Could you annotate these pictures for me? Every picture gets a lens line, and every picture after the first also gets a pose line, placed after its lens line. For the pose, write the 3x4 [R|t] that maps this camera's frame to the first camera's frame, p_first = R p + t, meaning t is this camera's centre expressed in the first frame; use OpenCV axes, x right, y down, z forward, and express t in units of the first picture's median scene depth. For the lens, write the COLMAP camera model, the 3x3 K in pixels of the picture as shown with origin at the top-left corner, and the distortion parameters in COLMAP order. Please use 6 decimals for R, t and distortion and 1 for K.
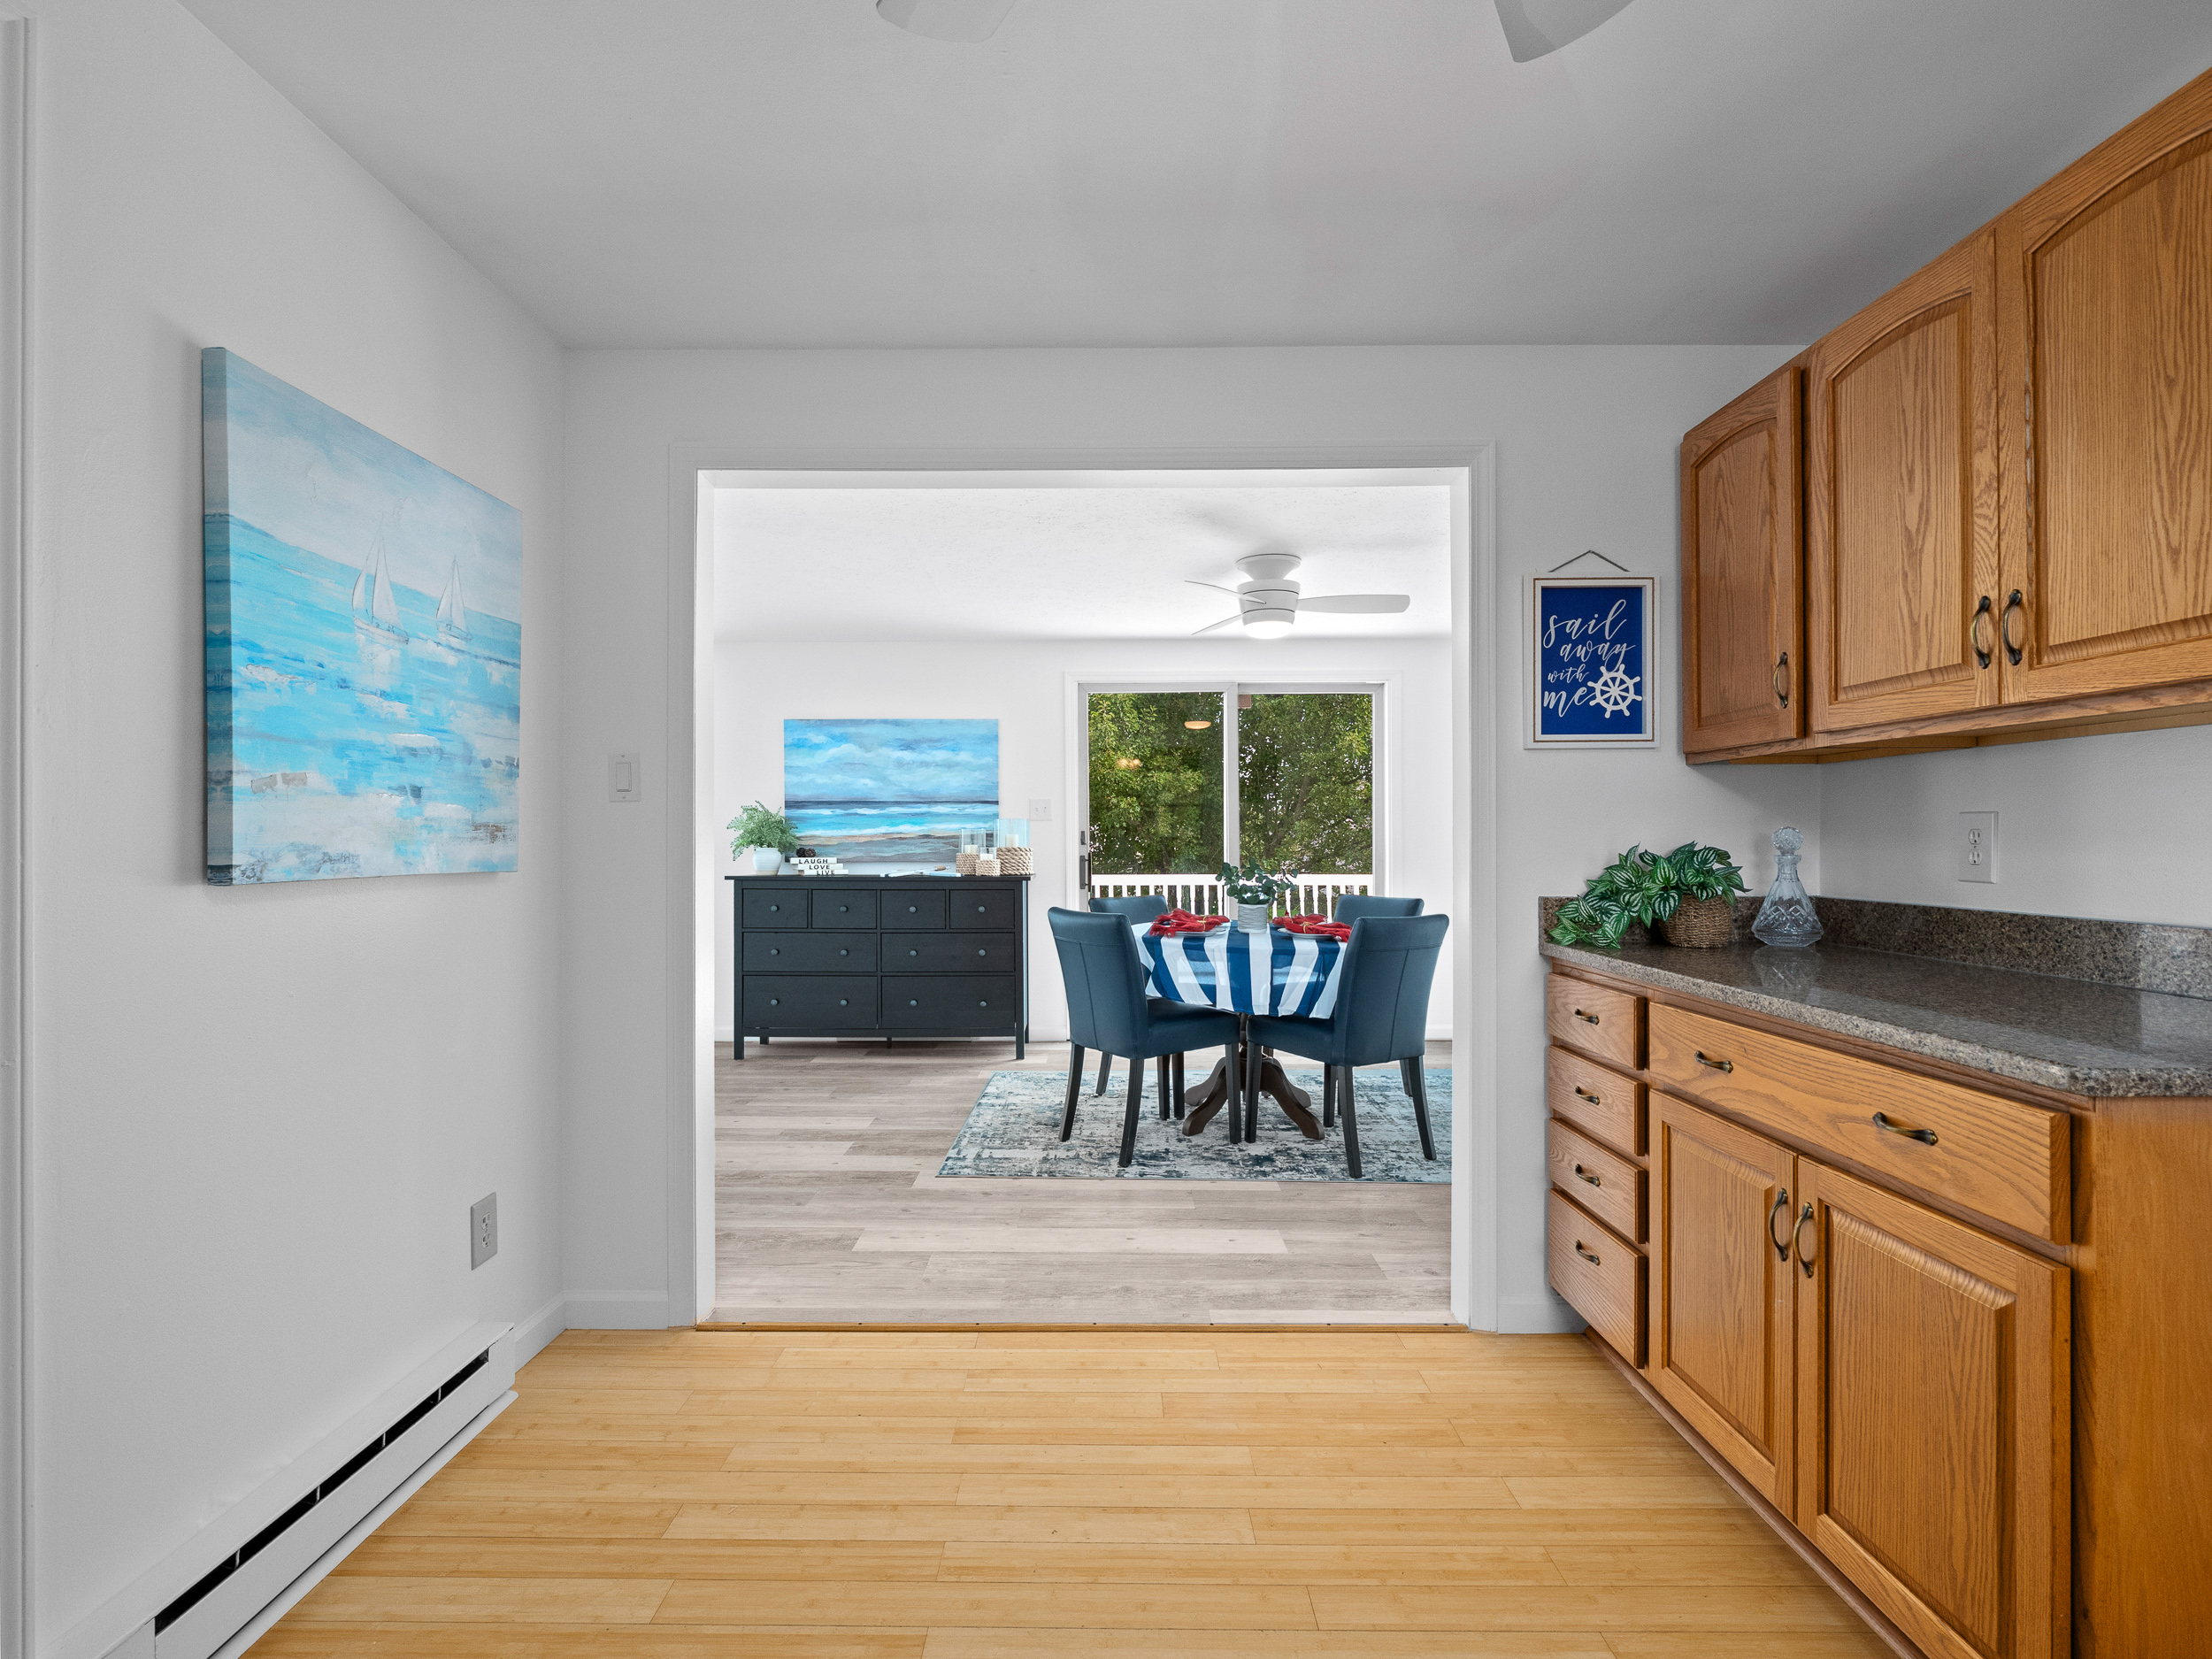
lens RADIAL K [[1081.3, 0, 1091.2], [0, 1081.3, 840.7], [0, 0, 1]] dist [-0.005137, -0.003719]
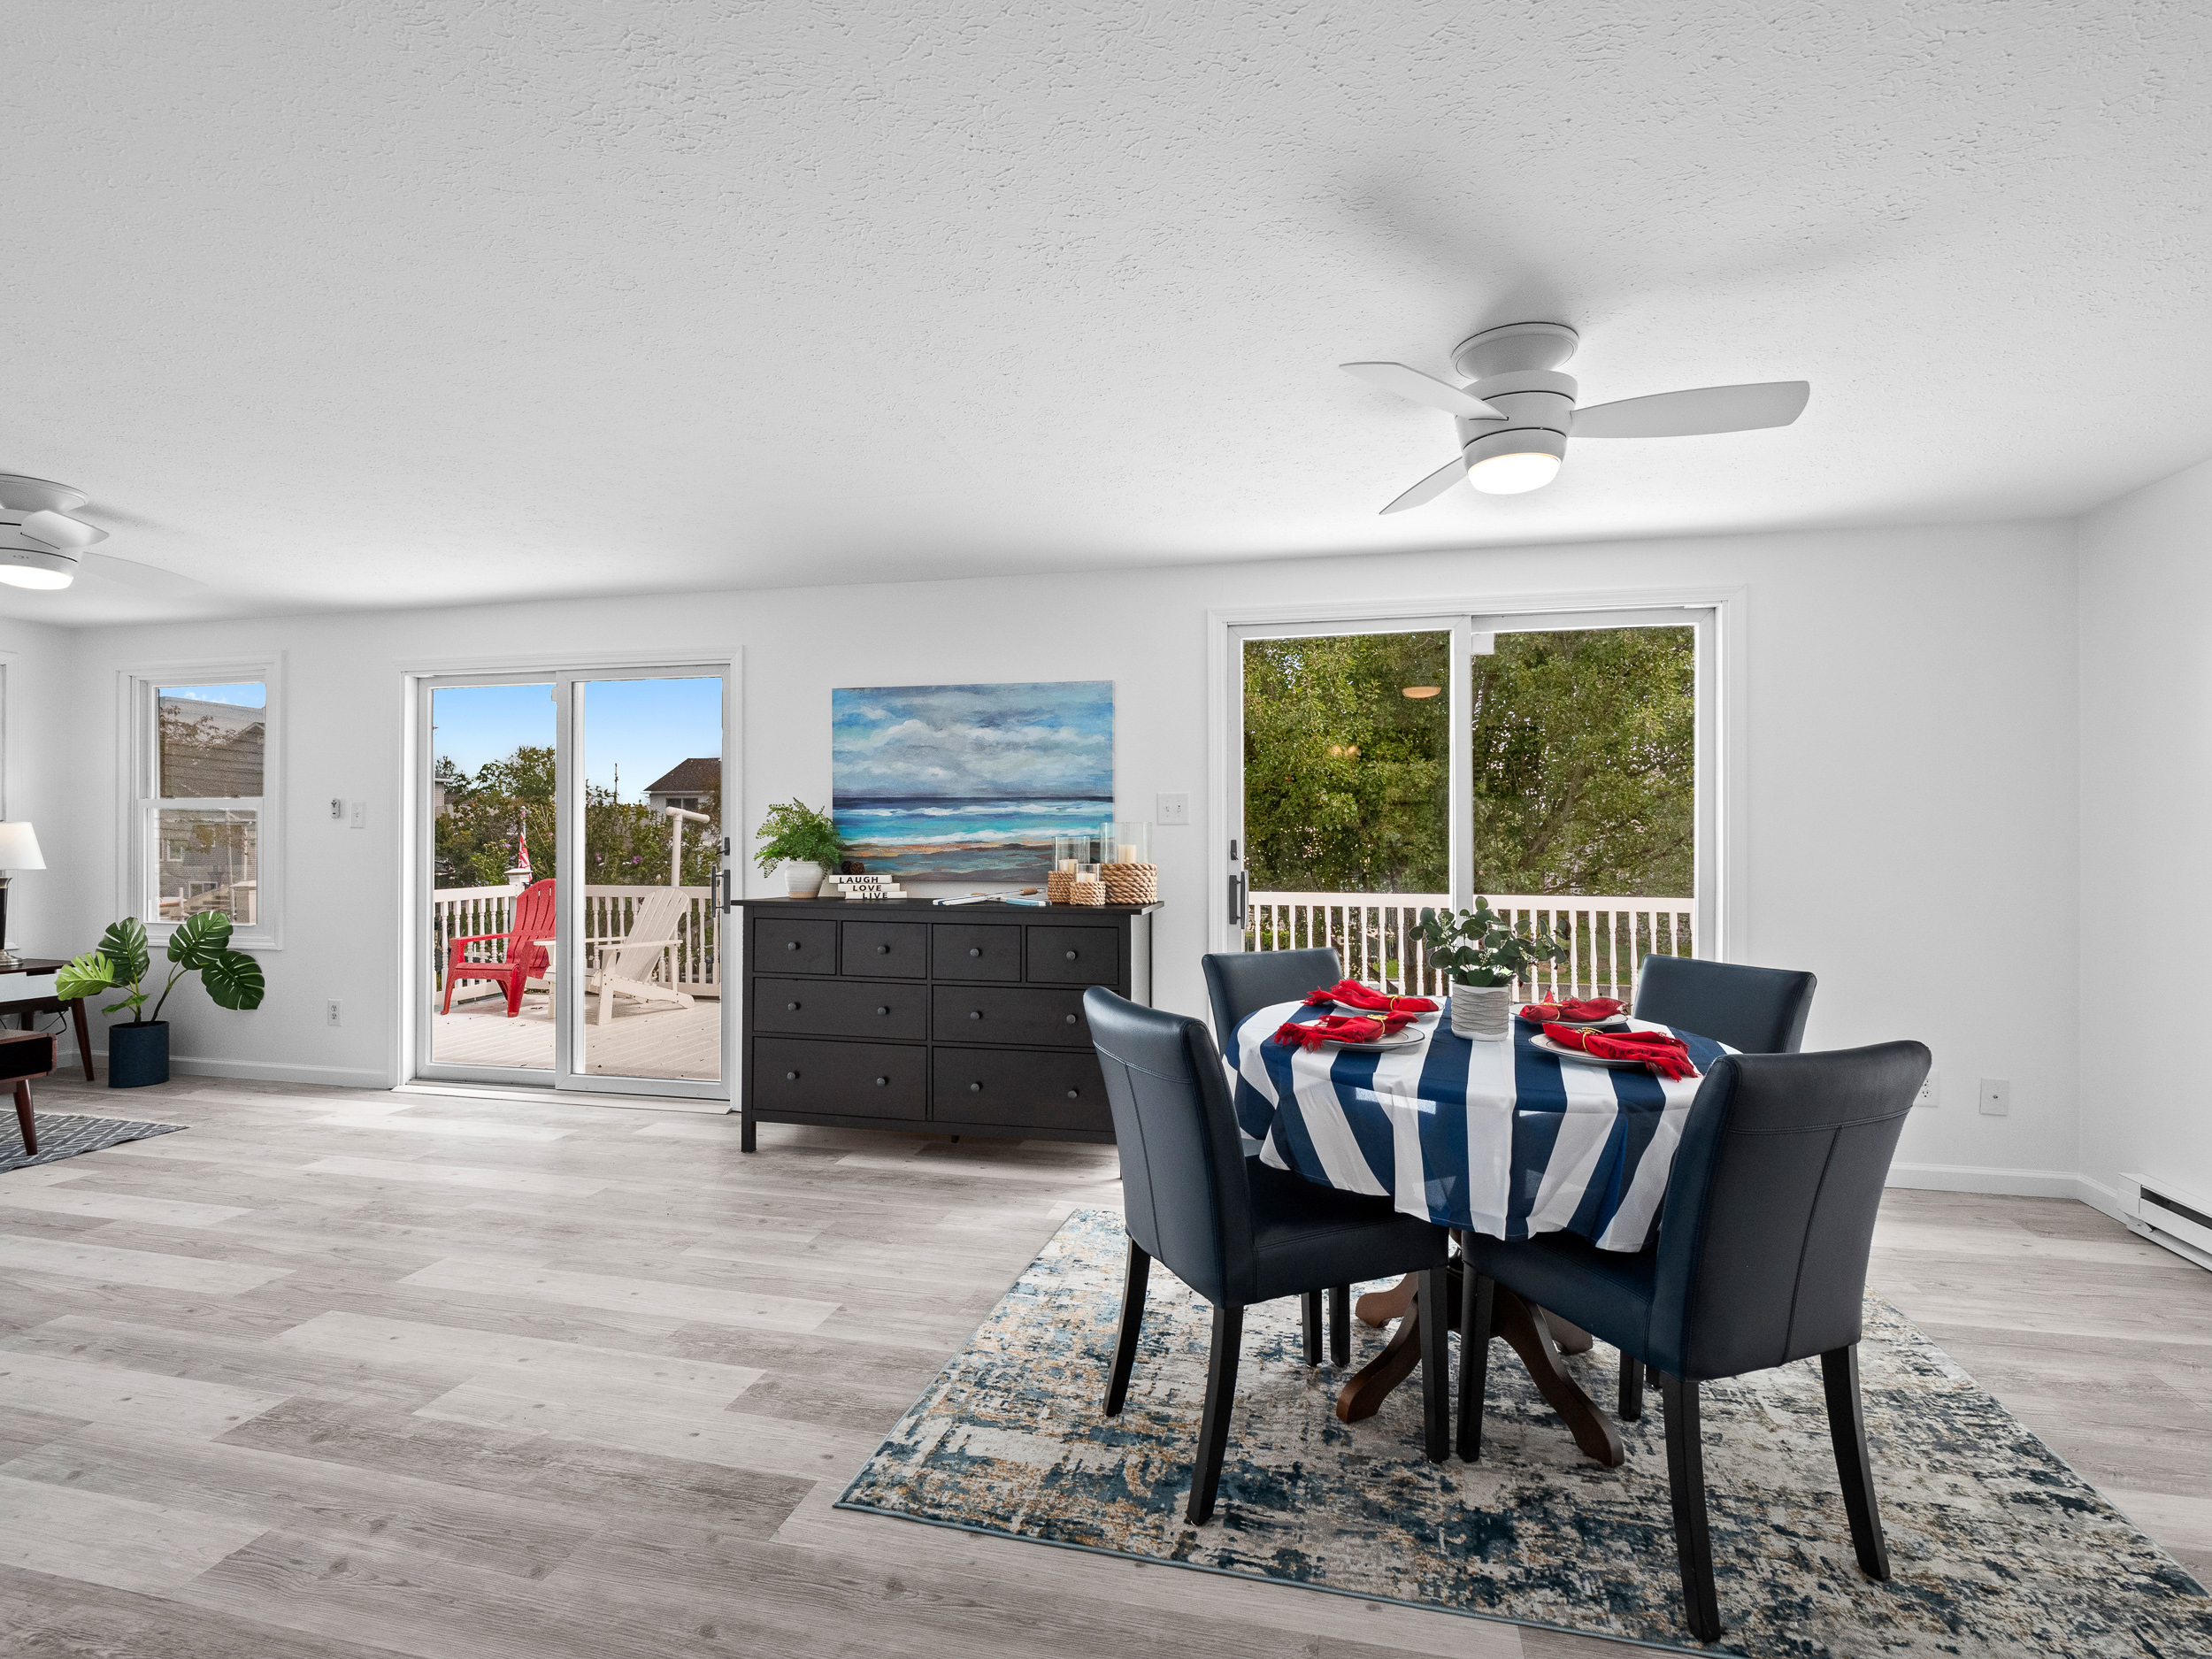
lens RADIAL K [[1081.3, 0, 1095.0], [0, 1081.3, 846.6], [0, 0, 1]] dist [-0.005137, -0.003719]
pose [[0.976063, 0.004801, -0.217435, 0.138759], [-0.003251, 0.999967, 0.007486, -0.023209], [0.217464, -0.006600, 0.976046, 0.762465]]
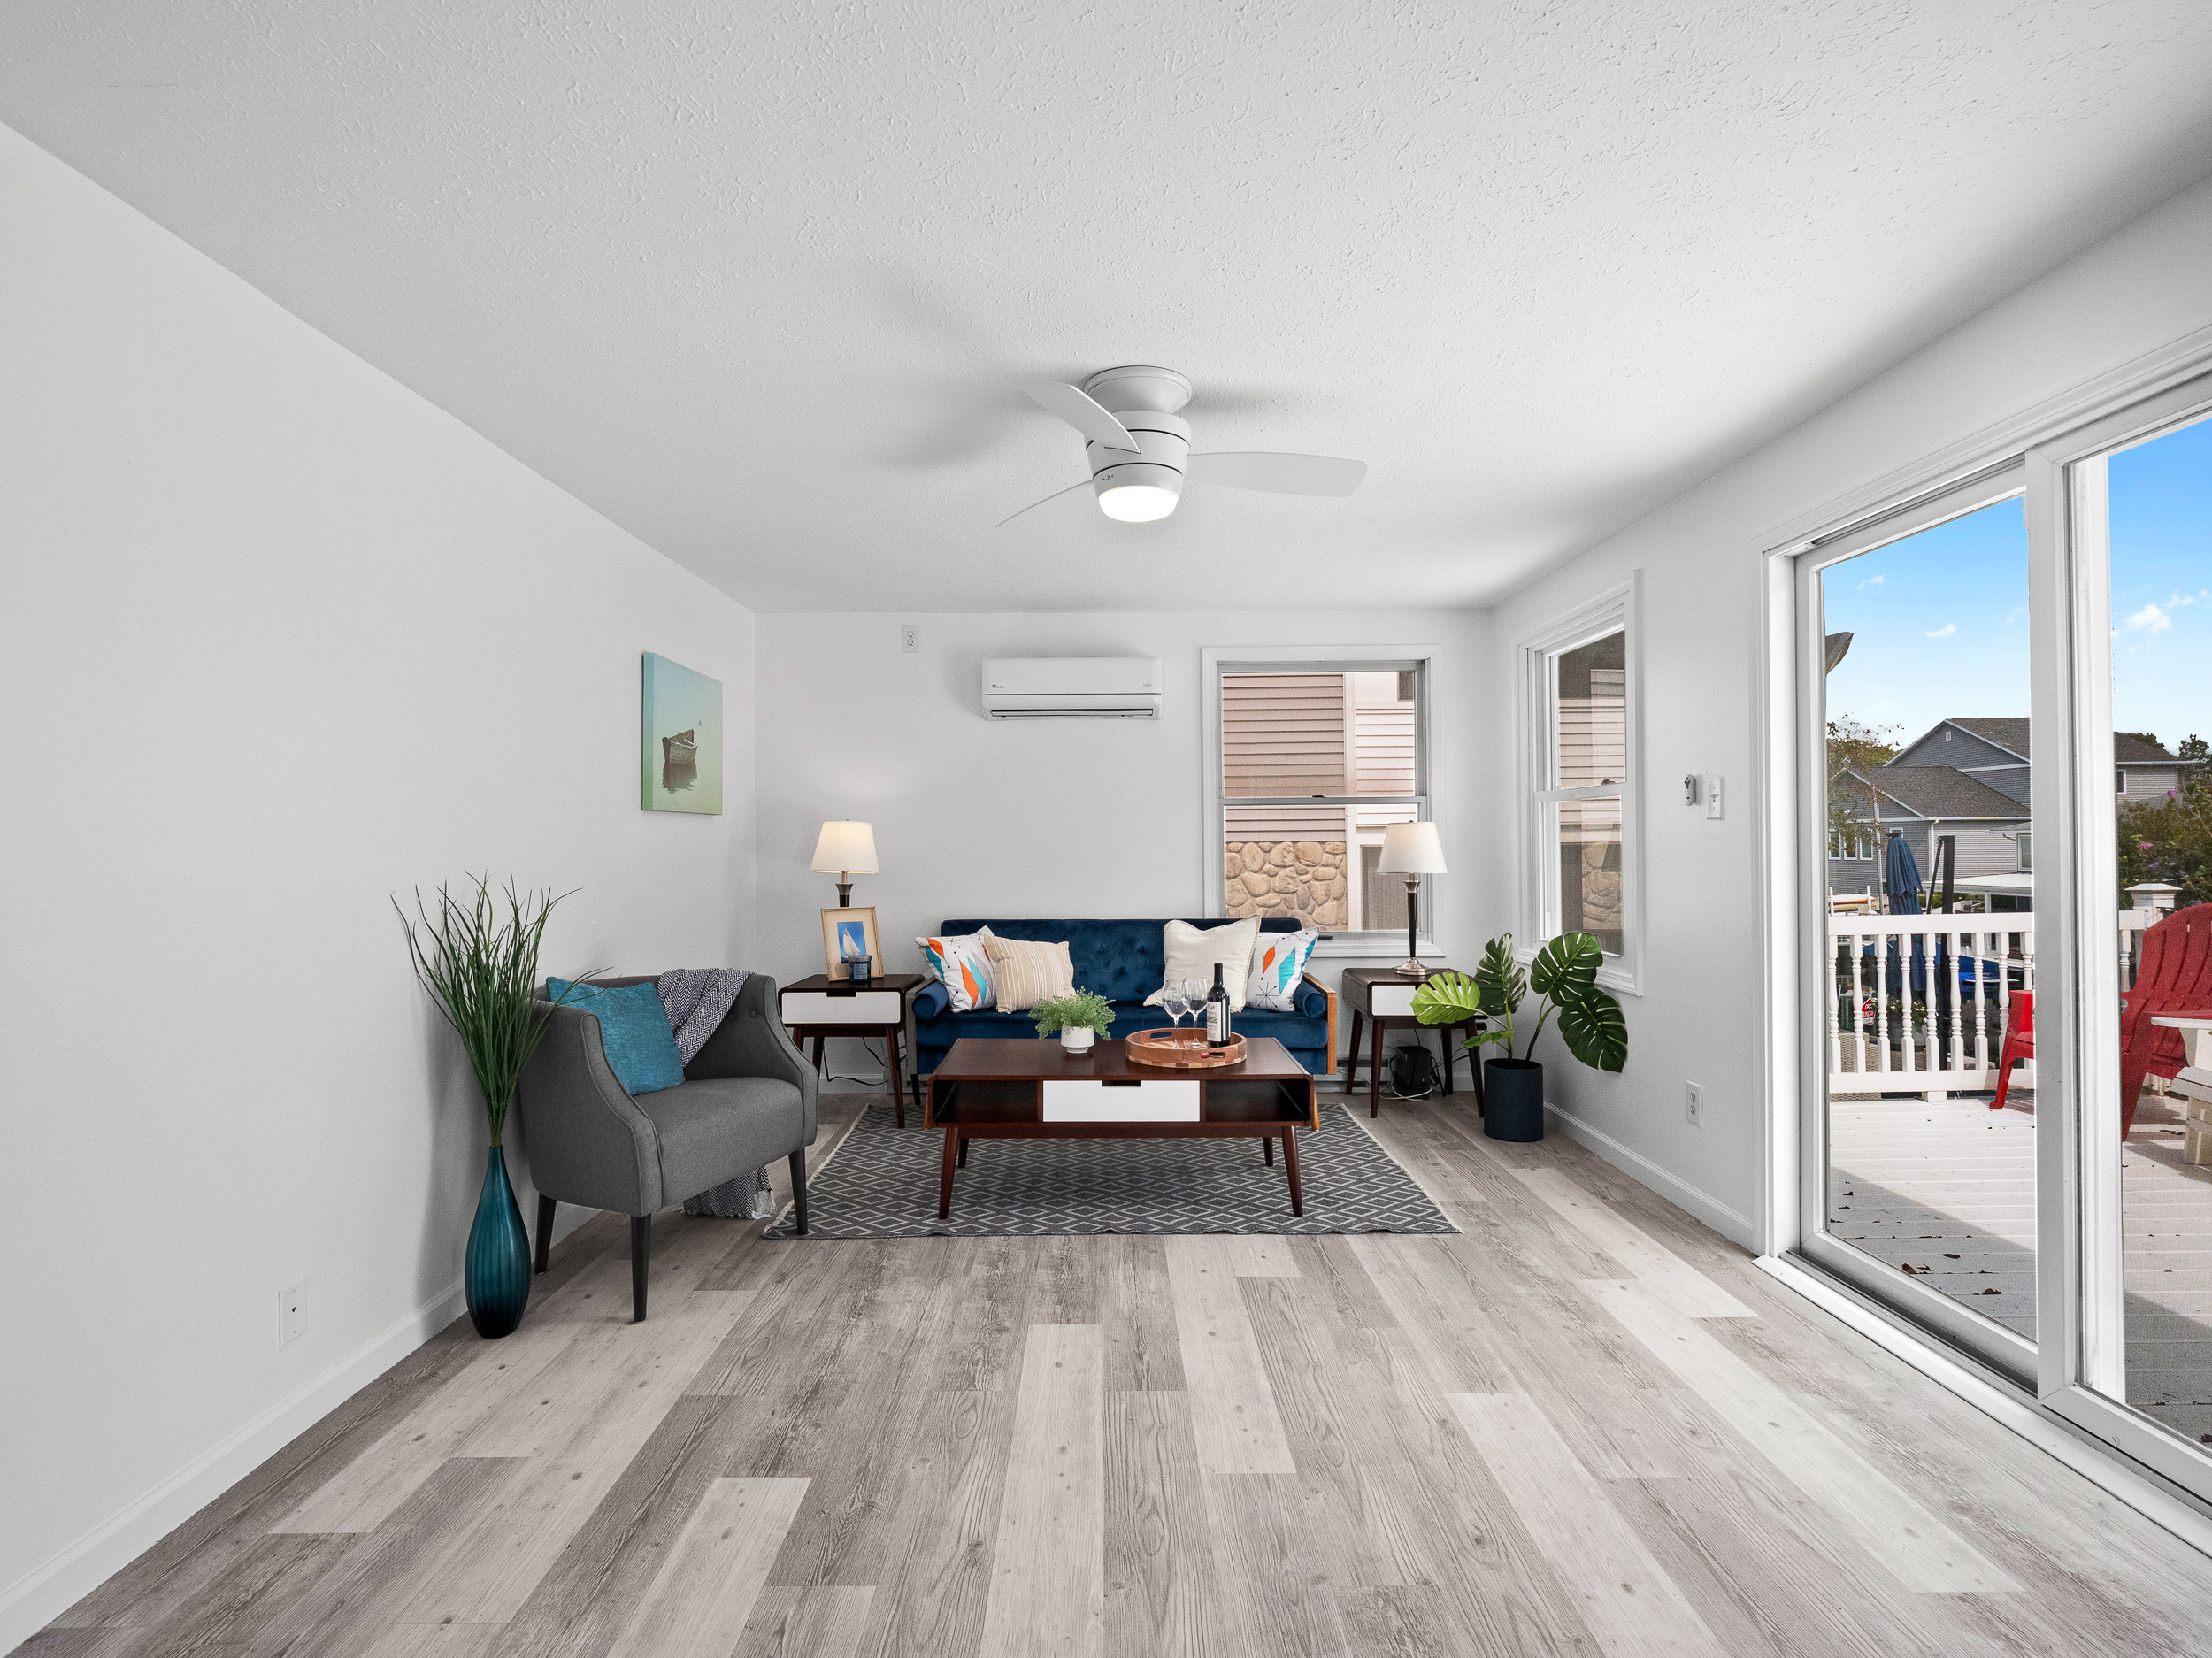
lens RADIAL K [[1081.2, 0, 1098.0], [0, 1081.2, 833.7], [0, 0, 1]] dist [-0.005137, -0.003719]
pose [[0.010946, -0.007121, -0.999915, -0.408903], [0.008160, 0.999942, -0.007032, -0.018283], [0.999907, -0.008082, 0.011003, 1.729944]]
